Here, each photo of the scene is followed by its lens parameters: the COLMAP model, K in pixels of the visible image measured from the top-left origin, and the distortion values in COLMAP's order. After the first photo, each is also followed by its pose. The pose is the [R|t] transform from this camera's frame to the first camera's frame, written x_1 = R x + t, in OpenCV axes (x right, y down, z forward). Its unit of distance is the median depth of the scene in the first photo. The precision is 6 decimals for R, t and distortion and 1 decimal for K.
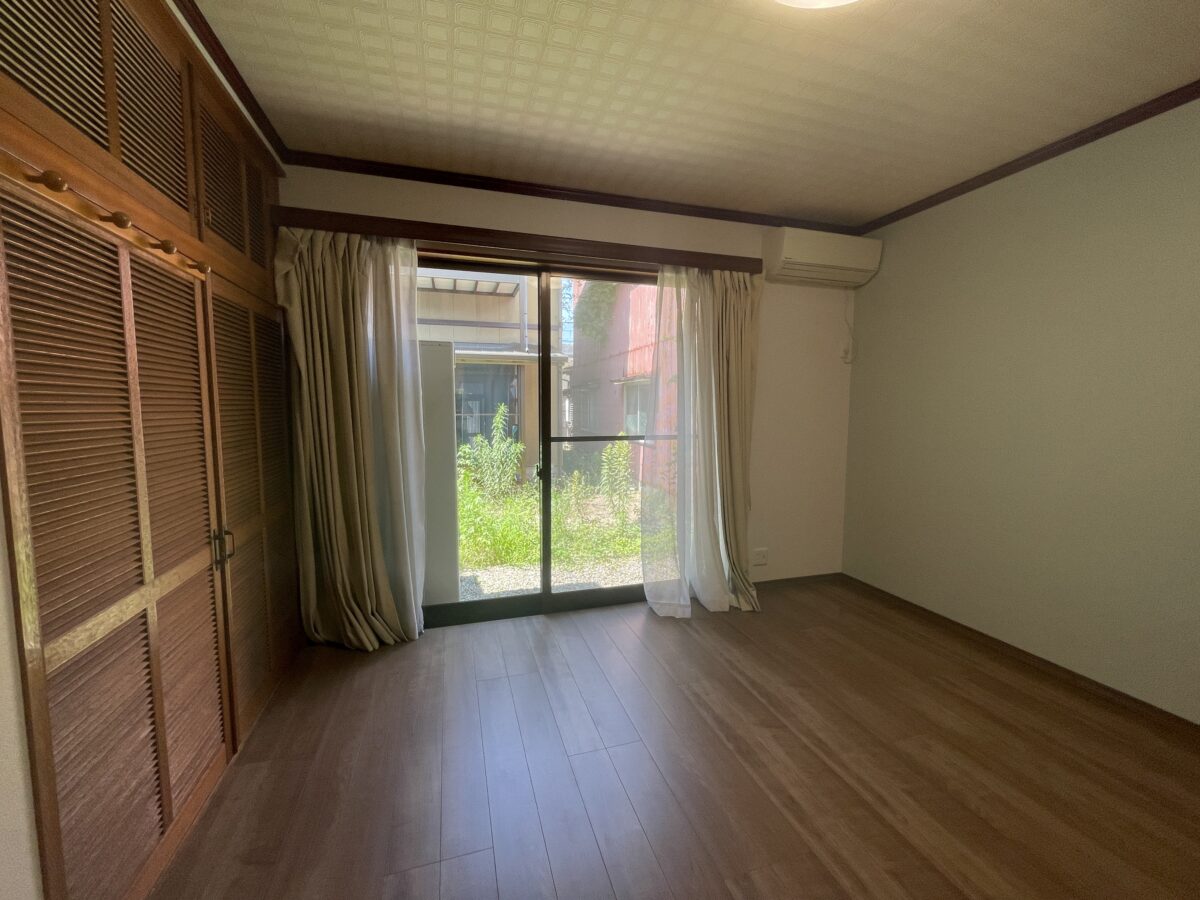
lens RADIAL K [[495.1, 0, 594.3], [0, 495.1, 441.5], [0, 0, 1]] dist [0.003996, -0.000251]
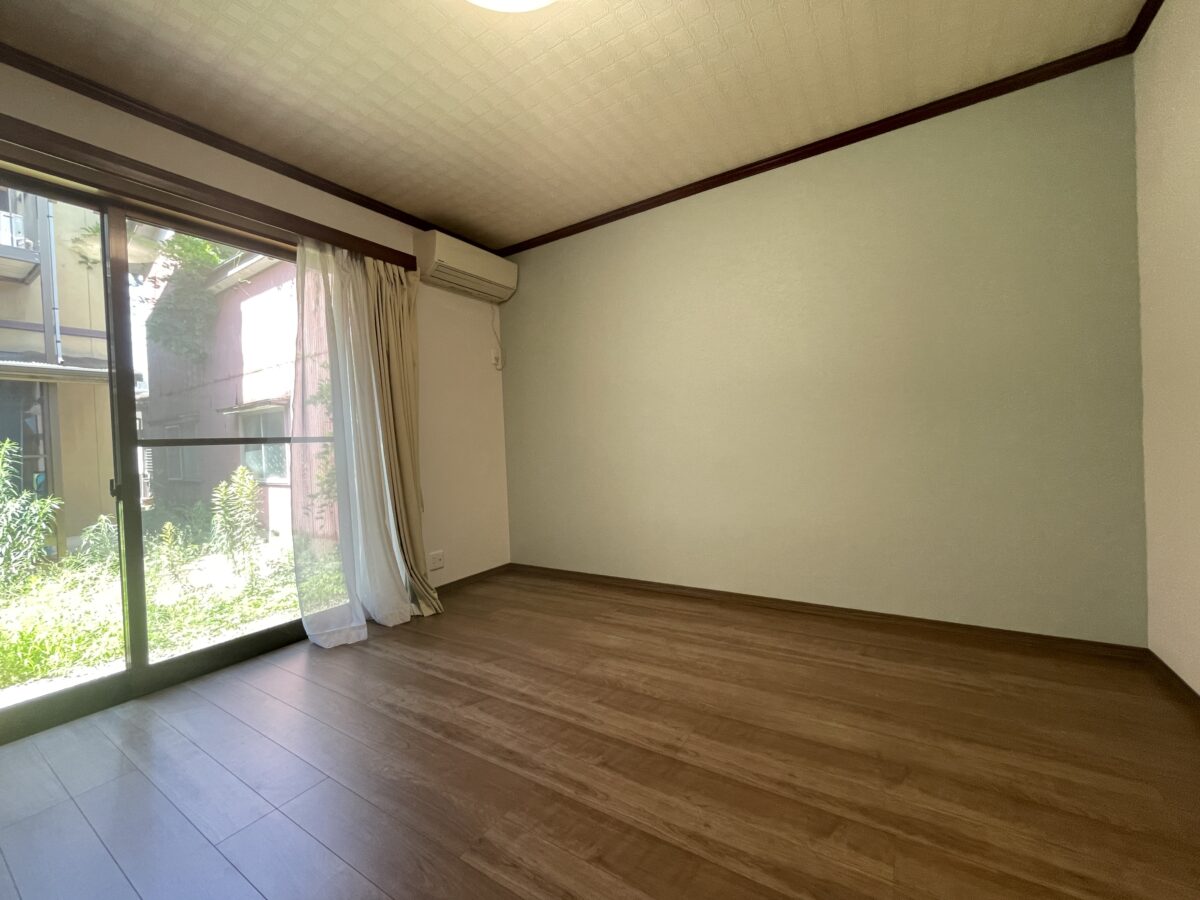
lens RADIAL K [[495.1, 0, 601.2], [0, 495.1, 441.0], [0, 0, 1]] dist [0.003996, -0.000251]
pose [[0.763660, -0.042416, 0.644224, -0.036440], [0.099137, 0.993710, -0.052090, 0.091390], [-0.637962, 0.103645, 0.763061, 0.035453]]
